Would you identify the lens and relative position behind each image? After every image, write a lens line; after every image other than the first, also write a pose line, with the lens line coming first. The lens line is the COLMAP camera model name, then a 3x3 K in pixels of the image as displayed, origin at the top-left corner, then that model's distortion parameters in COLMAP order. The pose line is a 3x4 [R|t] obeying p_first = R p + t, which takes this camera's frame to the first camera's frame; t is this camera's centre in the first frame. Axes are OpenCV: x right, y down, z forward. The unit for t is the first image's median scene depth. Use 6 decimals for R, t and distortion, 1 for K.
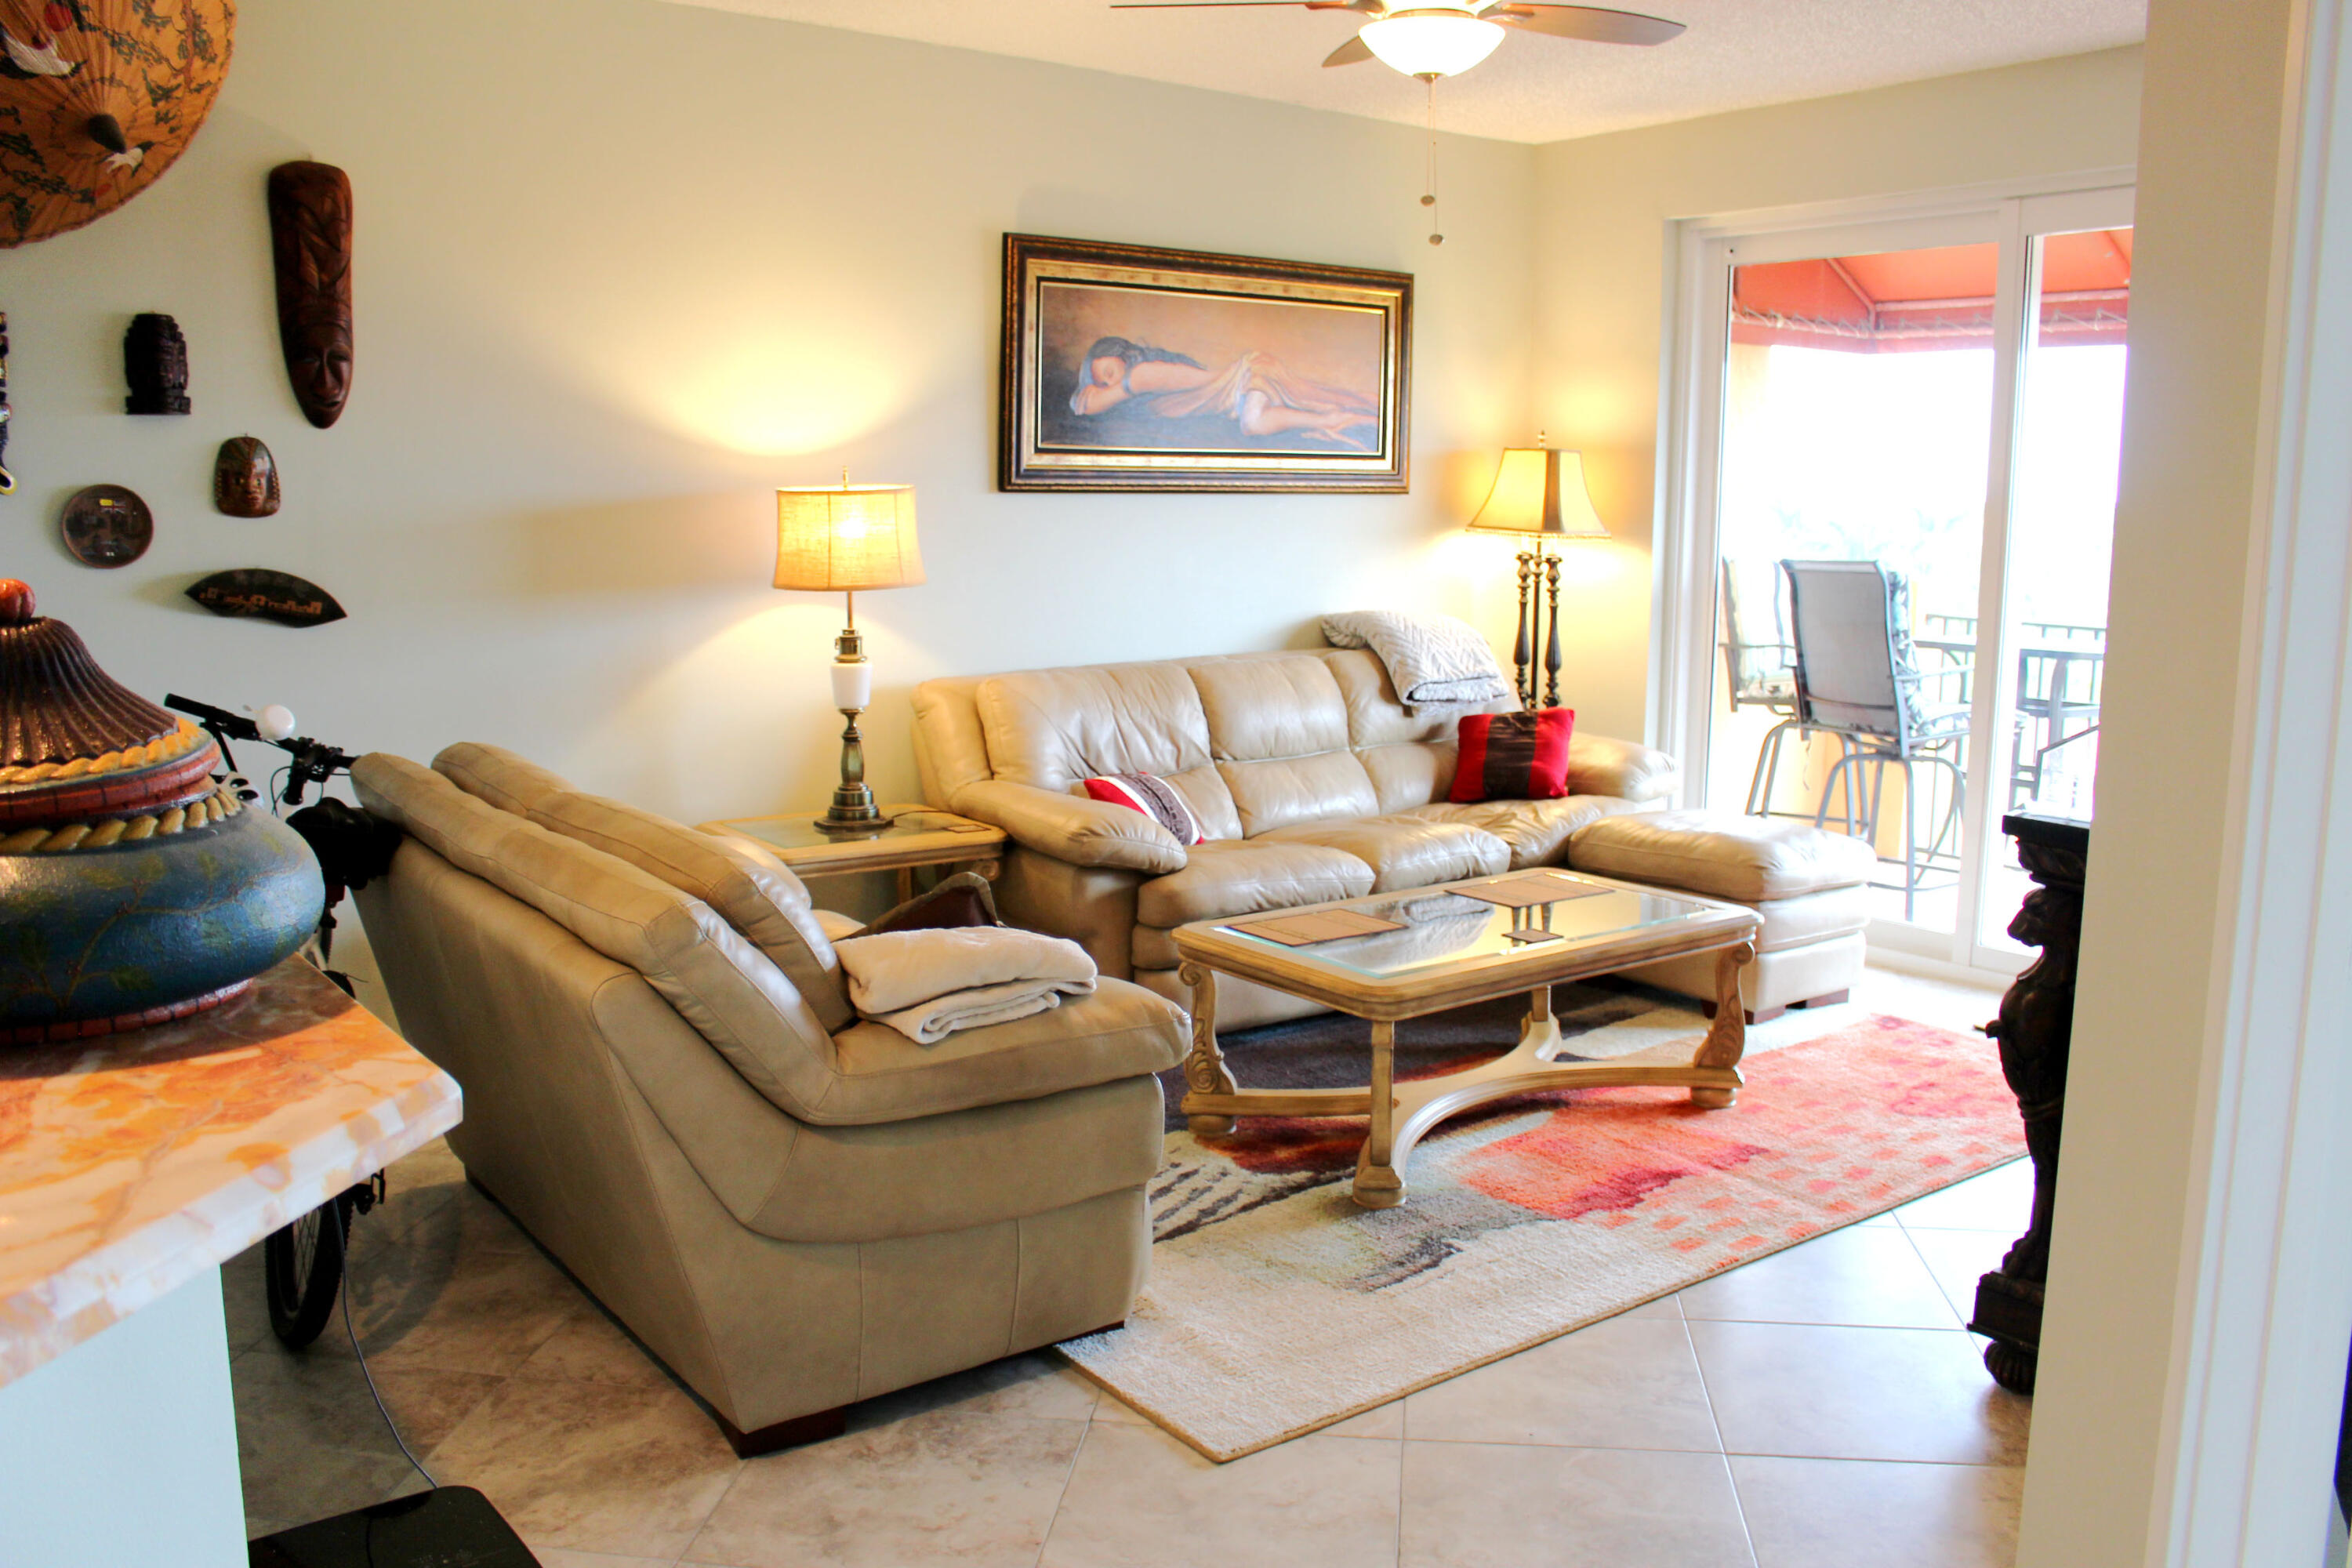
lens RADIAL K [[1944.2, 0, 1166.0], [0, 1944.2, 802.6], [0, 0, 1]] dist [-0.153136, 0.128637]
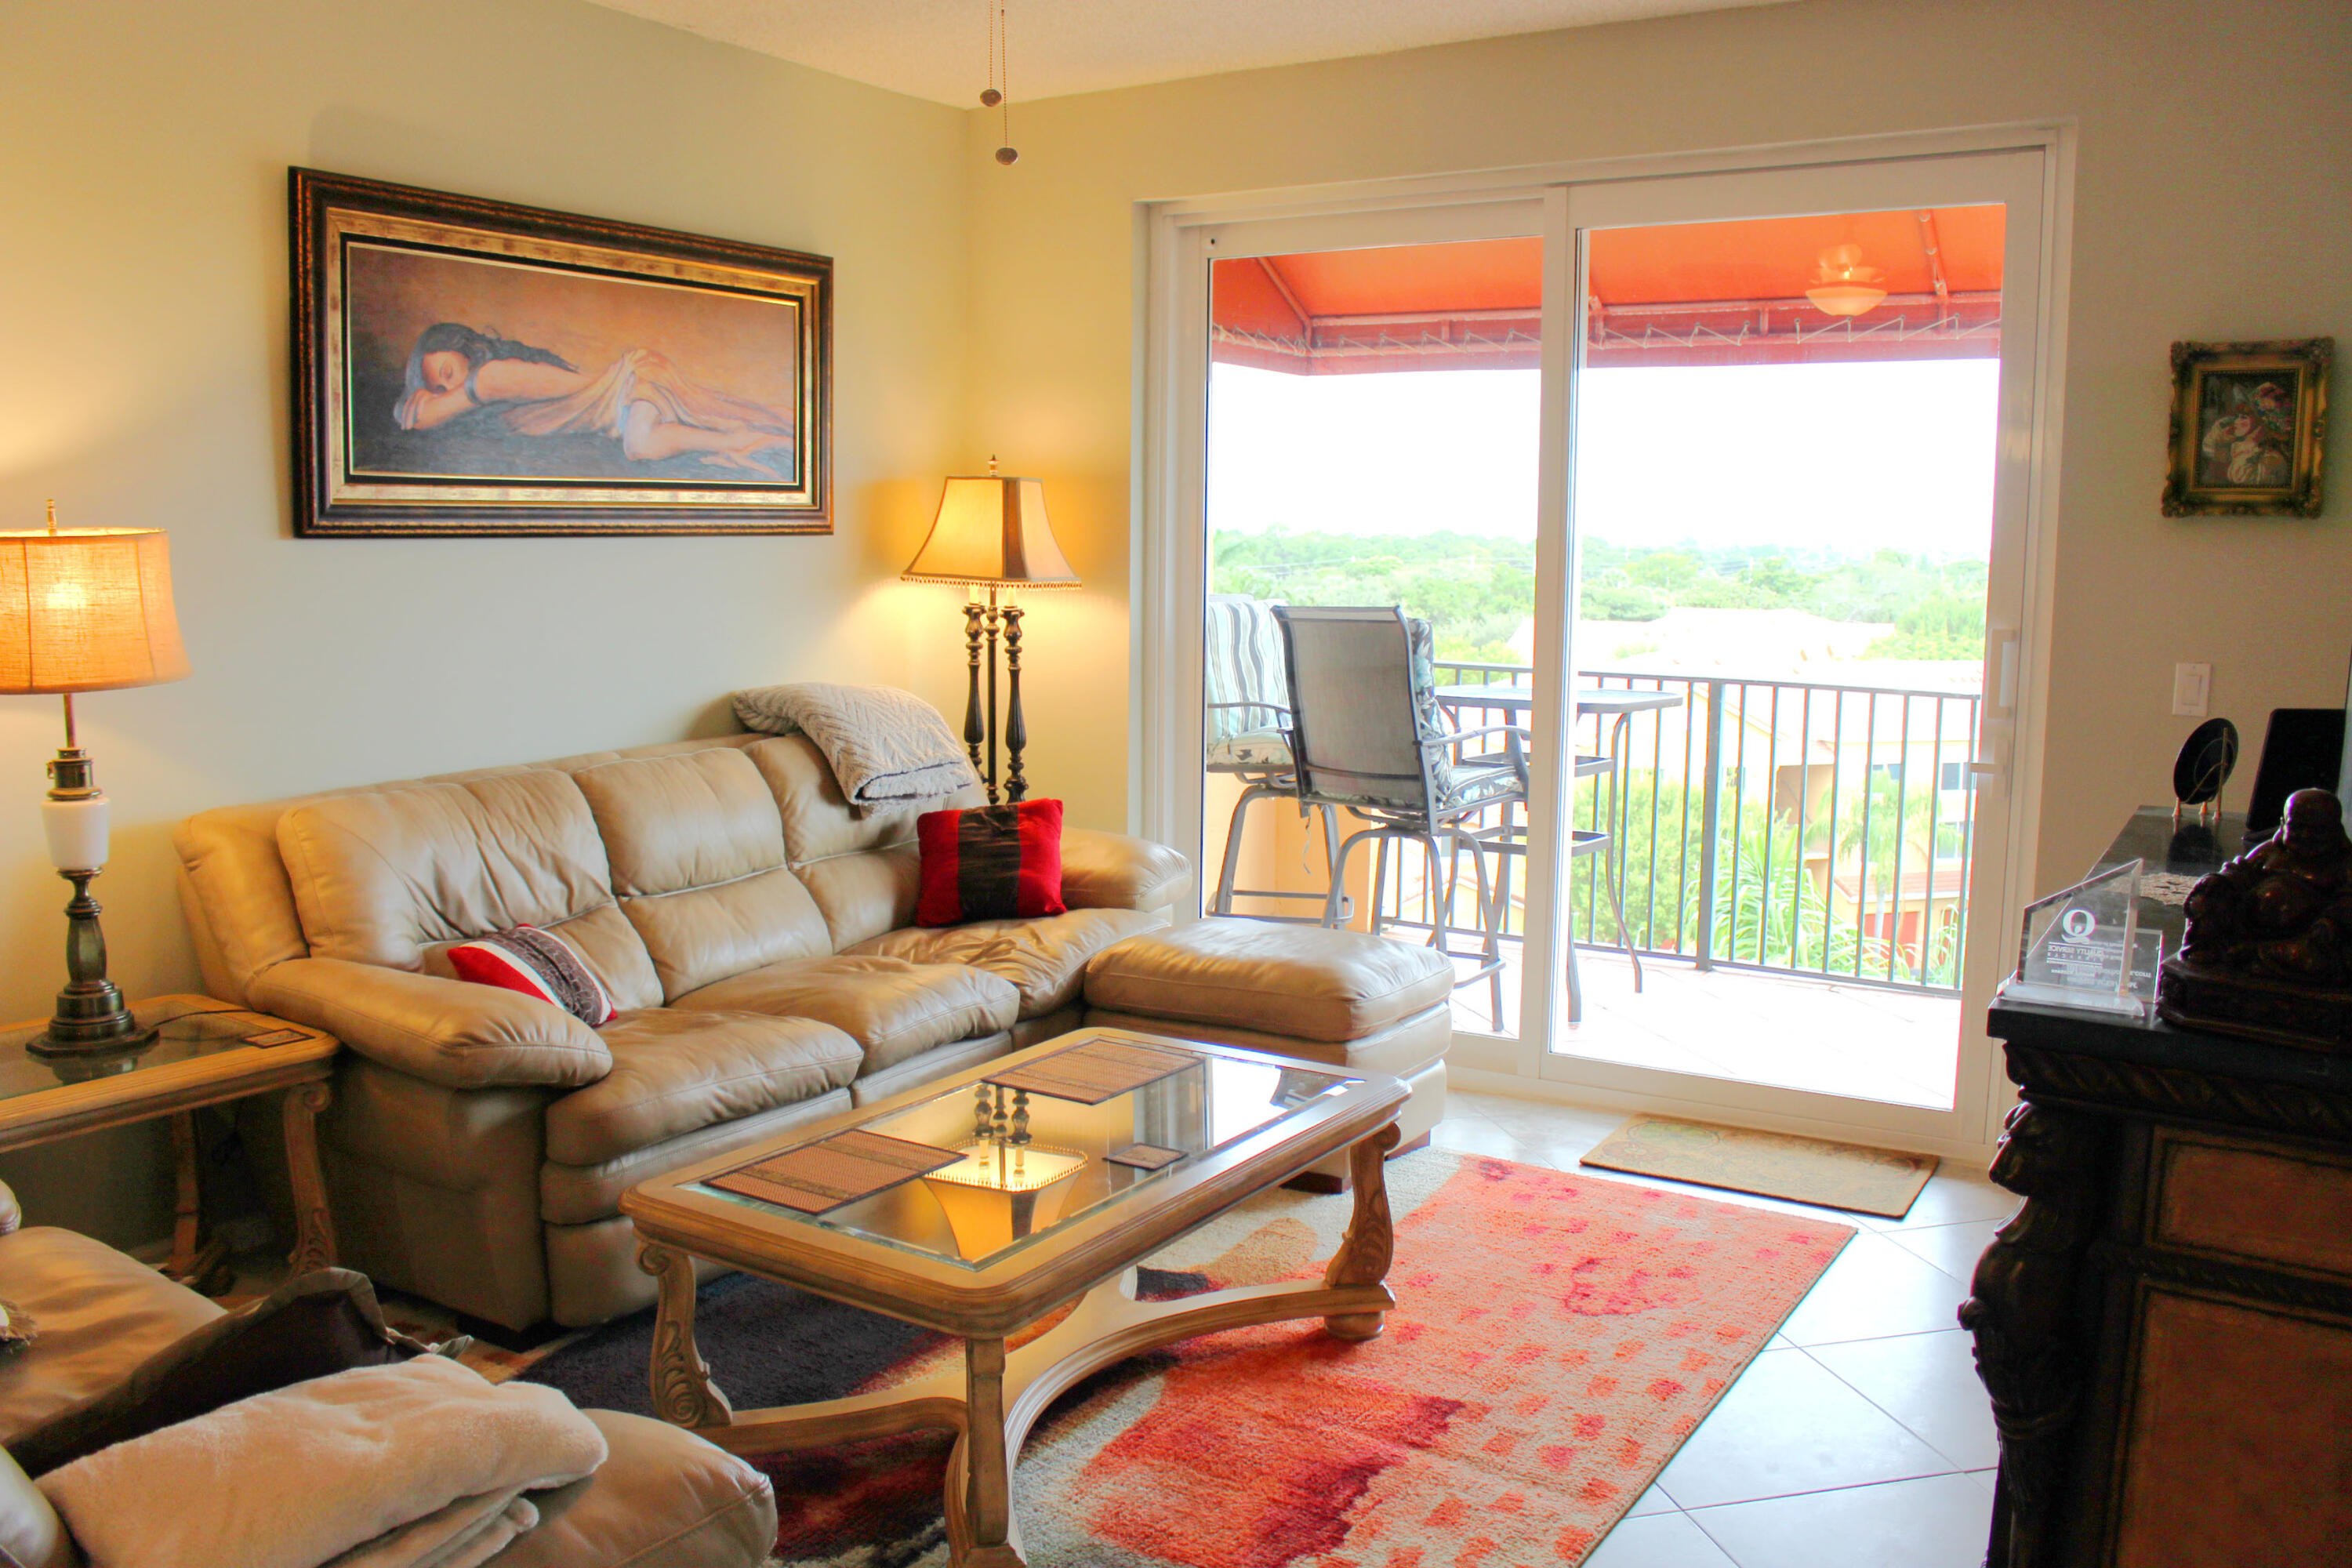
lens RADIAL K [[1944.2, 0, 1166.0], [0, 1944.2, 802.6], [0, 0, 1]] dist [-0.153136, 0.128637]
pose [[0.934824, -0.047946, 0.351861, -0.040140], [0.054455, 0.998479, -0.008620, -0.045737], [-0.350912, 0.027218, 0.936013, 0.274310]]
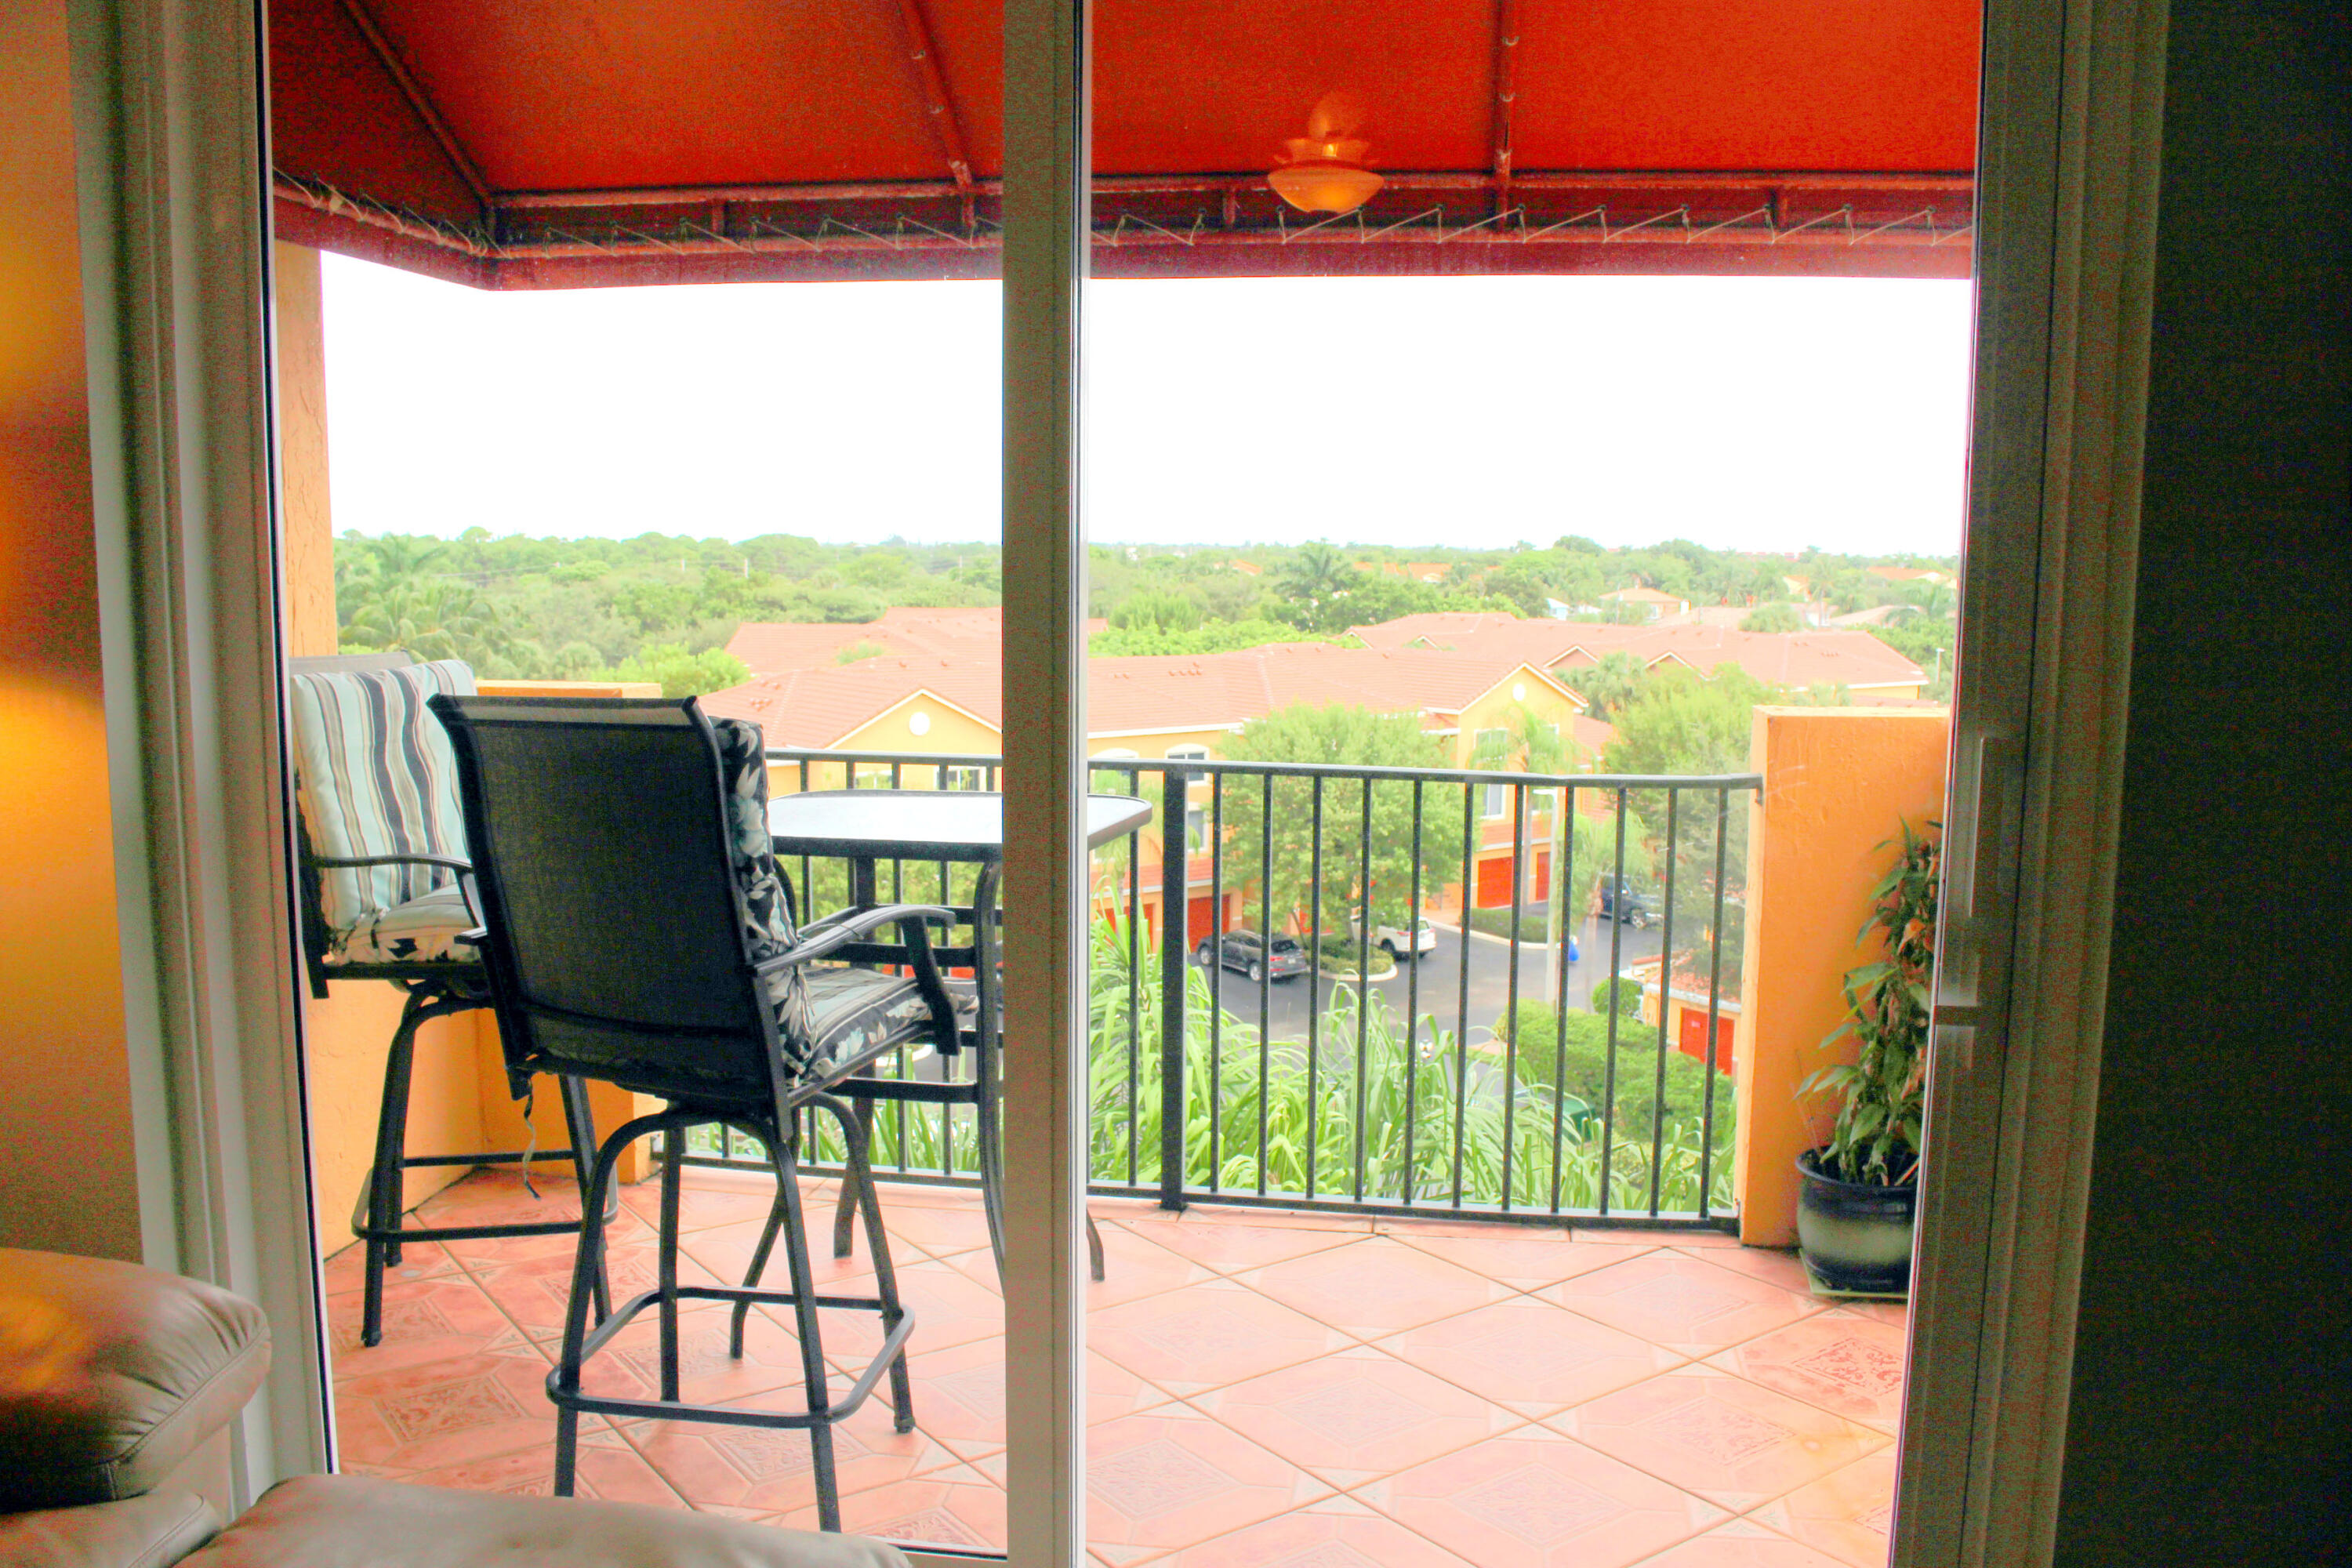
lens RADIAL K [[1944.2, 0, 1166.0], [0, 1944.2, 802.6], [0, 0, 1]] dist [-0.153136, 0.128637]
pose [[0.721813, -0.092456, 0.685885, 0.192400], [0.105695, 0.994138, 0.022776, -0.125600], [-0.683970, 0.056055, 0.727353, 0.760297]]
